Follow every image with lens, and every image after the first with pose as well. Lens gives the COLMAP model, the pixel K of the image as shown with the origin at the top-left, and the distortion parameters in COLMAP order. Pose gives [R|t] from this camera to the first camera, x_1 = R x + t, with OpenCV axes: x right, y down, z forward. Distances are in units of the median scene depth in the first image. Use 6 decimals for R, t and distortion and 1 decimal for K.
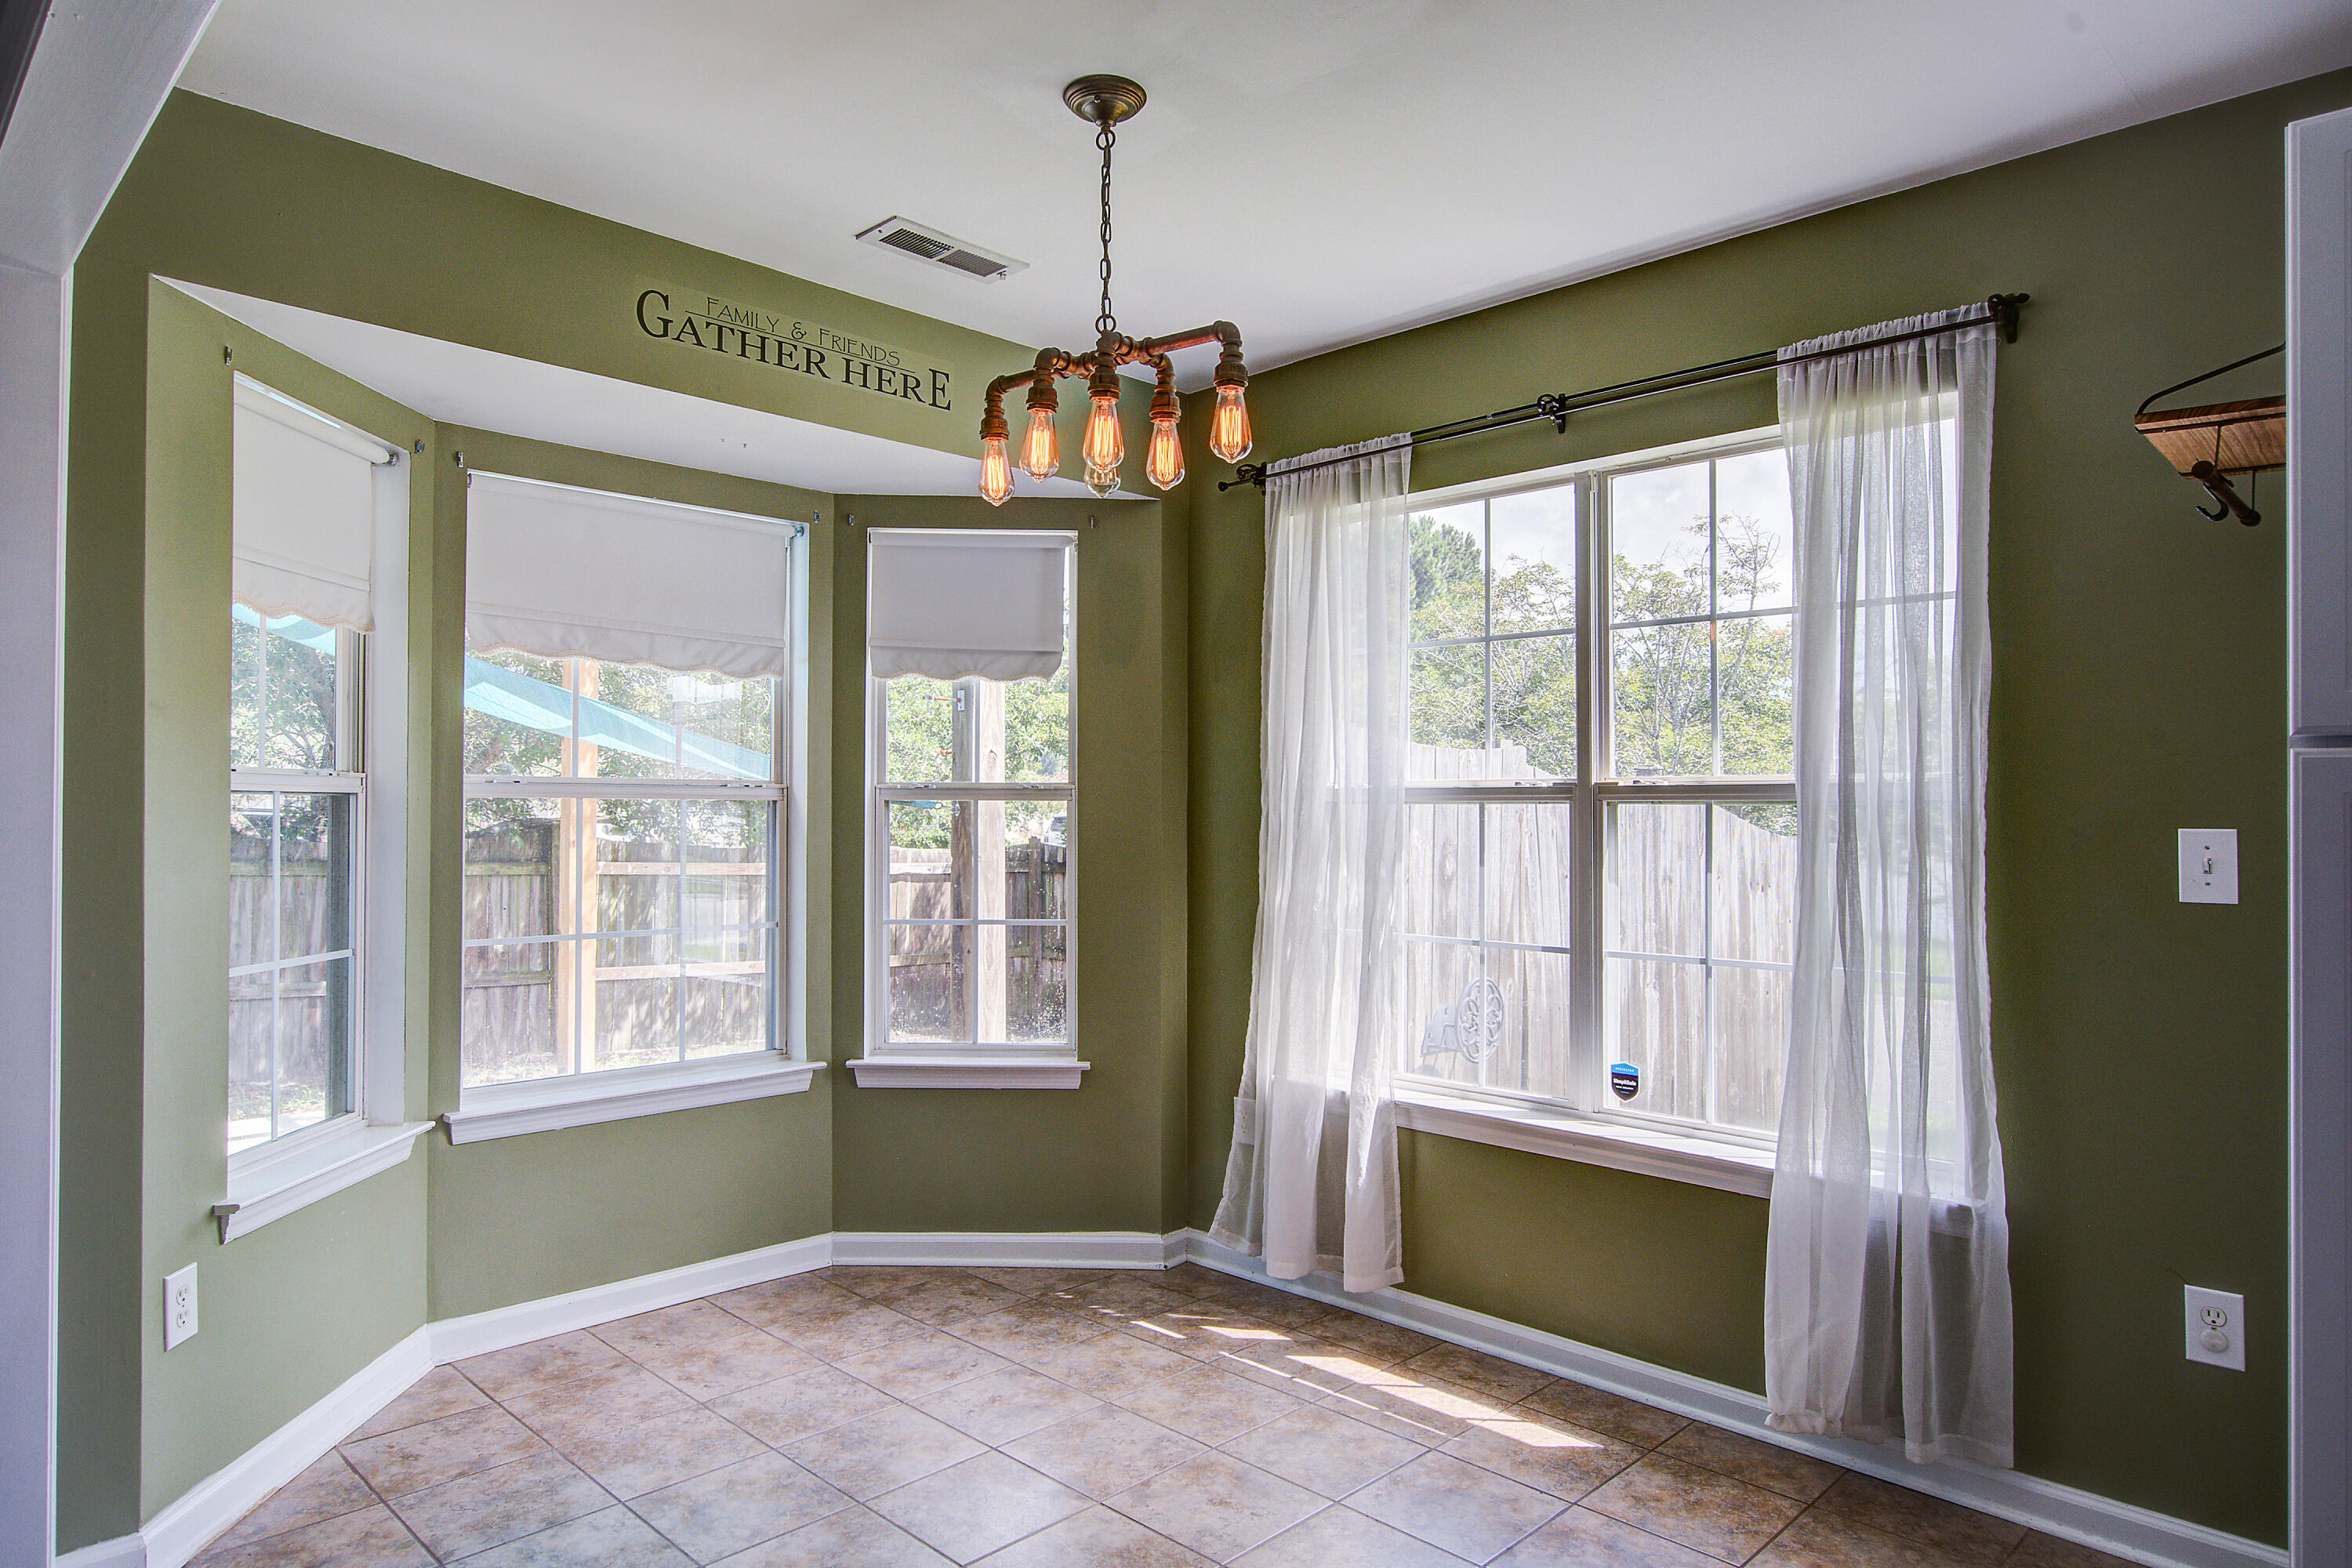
lens RADIAL K [[1428.6, 0, 1171.3], [0, 1428.6, 793.3], [0, 0, 1]] dist [-0.004322, 0.000969]
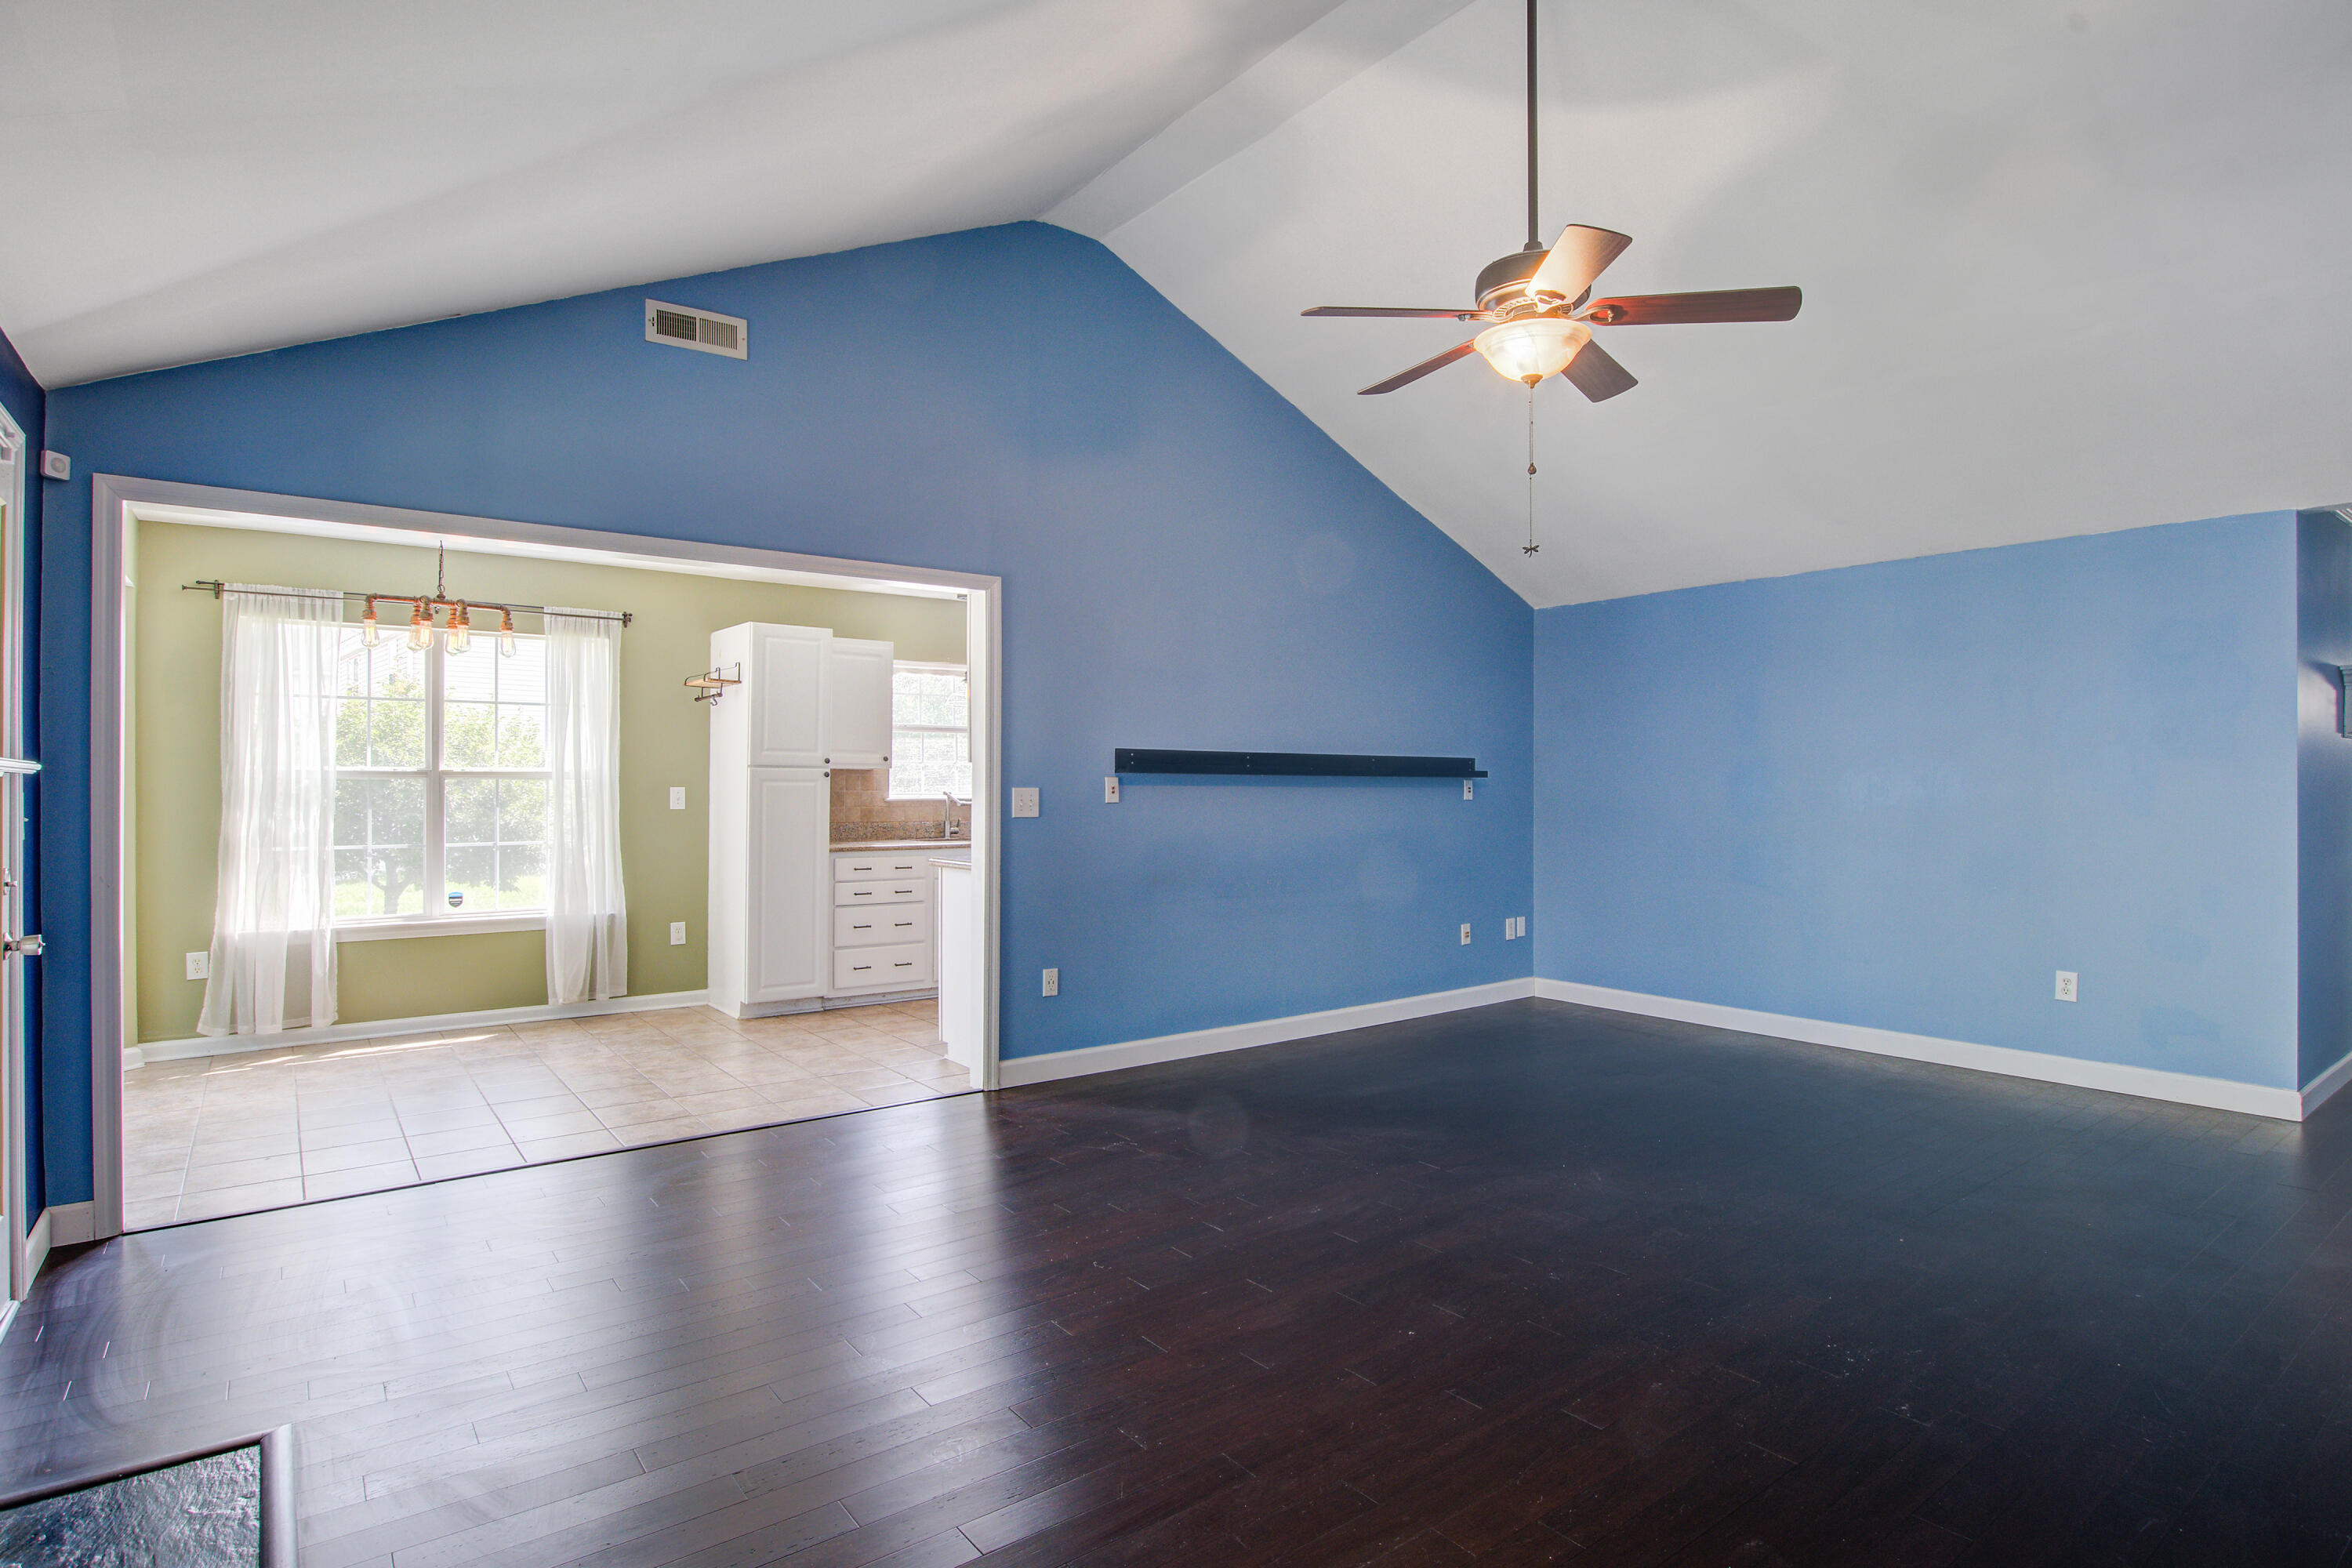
lens RADIAL K [[1185.8, 0, 1173.3], [0, 1185.8, 779.9], [0, 0, 1]] dist [-0.017624, -0.000449]
pose [[0.116568, -0.004323, 0.993173, -1.425440], [-0.011844, 0.999913, 0.005742, -0.016320], [-0.993112, -0.012432, 0.116507, -0.368487]]
